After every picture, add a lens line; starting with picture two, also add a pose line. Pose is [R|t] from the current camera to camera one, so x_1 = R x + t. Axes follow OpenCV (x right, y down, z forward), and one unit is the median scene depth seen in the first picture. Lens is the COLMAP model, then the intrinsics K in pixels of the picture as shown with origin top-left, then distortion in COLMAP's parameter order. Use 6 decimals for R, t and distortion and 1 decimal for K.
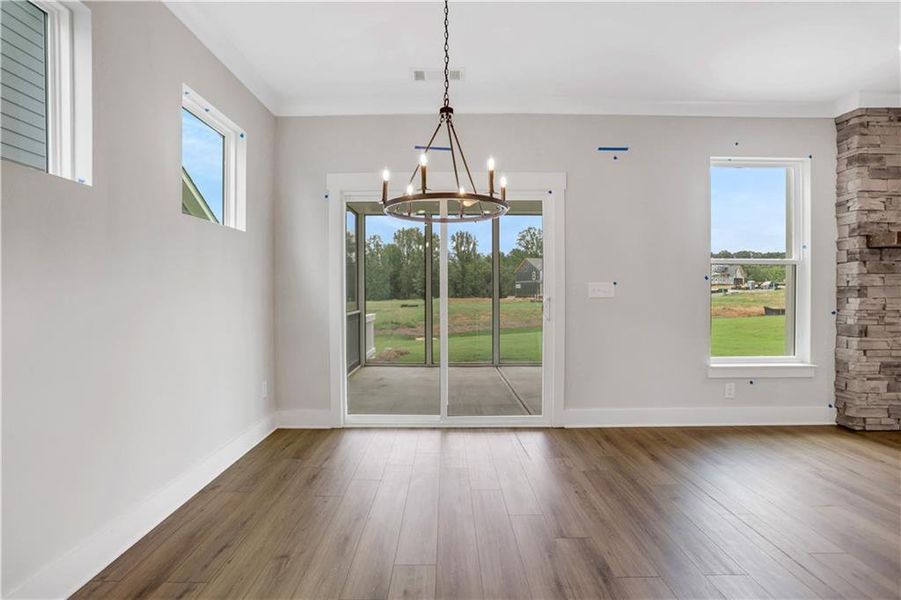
lens RADIAL K [[425.5, 0, 438.1], [0, 425.5, 295.4], [0, 0, 1]] dist [-0.016108, 0.002461]
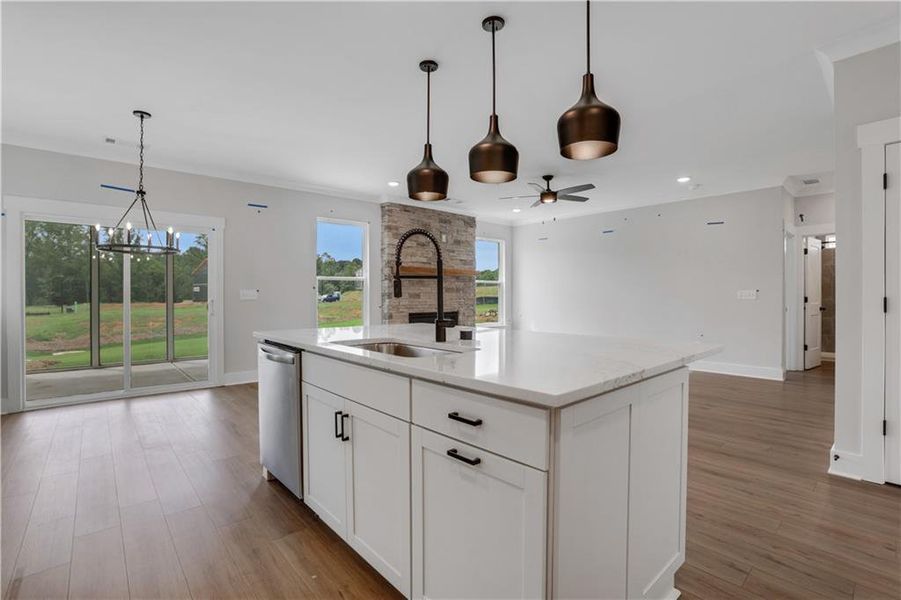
lens RADIAL K [[440.9, 0, 441.5], [0, 440.9, 295.3], [0, 0, 1]] dist [-0.013416, 0.001209]
pose [[0.769210, -0.000102, 0.638996, -0.110118], [0.005360, 0.999966, -0.006292, 0.002795], [-0.638974, 0.008265, 0.769184, -0.710590]]
